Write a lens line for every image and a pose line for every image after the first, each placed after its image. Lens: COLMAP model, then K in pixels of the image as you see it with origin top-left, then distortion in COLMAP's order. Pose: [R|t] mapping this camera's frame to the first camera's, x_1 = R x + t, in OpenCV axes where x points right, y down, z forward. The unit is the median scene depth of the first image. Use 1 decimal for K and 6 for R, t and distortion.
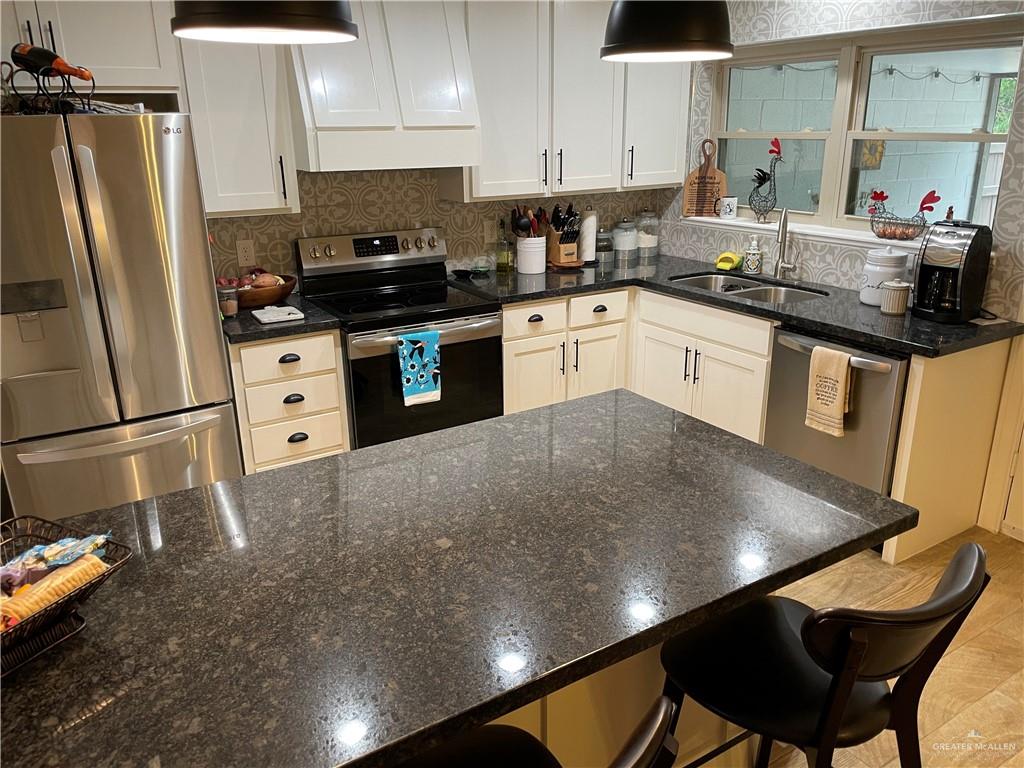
lens RADIAL K [[787.9, 0, 512.0], [0, 787.9, 384.0], [0, 0, 1]] dist [0.104723, -0.147494]
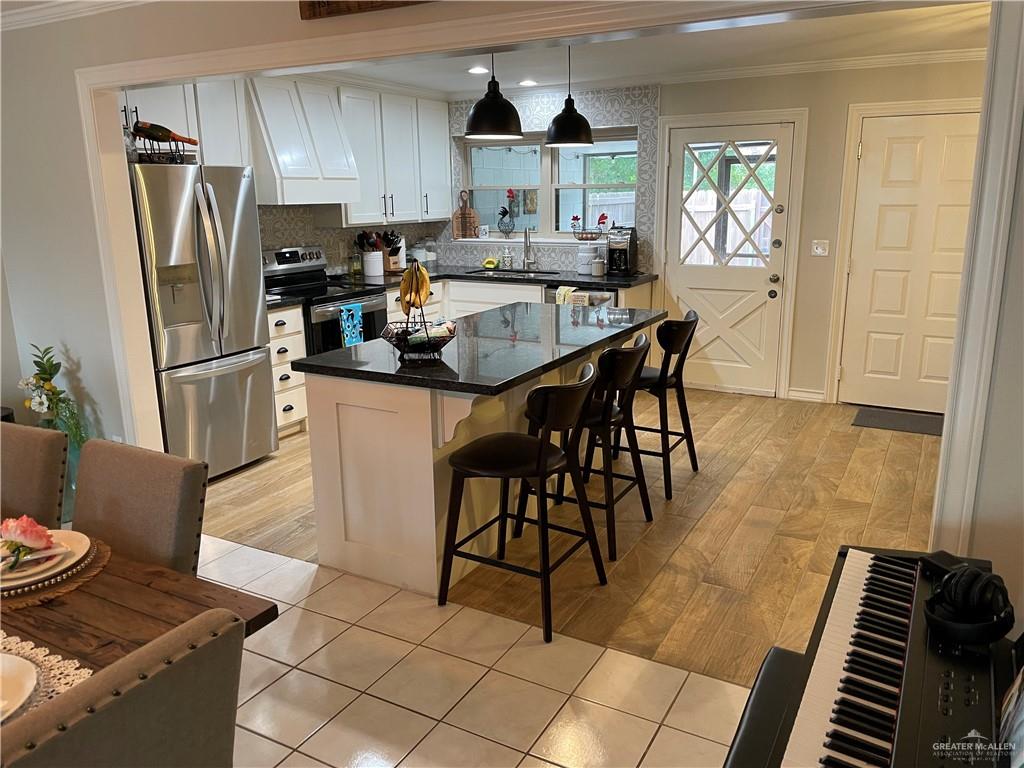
lens RADIAL K [[787.9, 0, 512.0], [0, 787.9, 384.0], [0, 0, 1]] dist [0.104723, -0.147494]
pose [[0.879884, -0.112820, 0.461601, -0.486555], [0.149869, 0.987715, -0.044266, 0.175795], [-0.450936, 0.108128, 0.885983, -0.446001]]
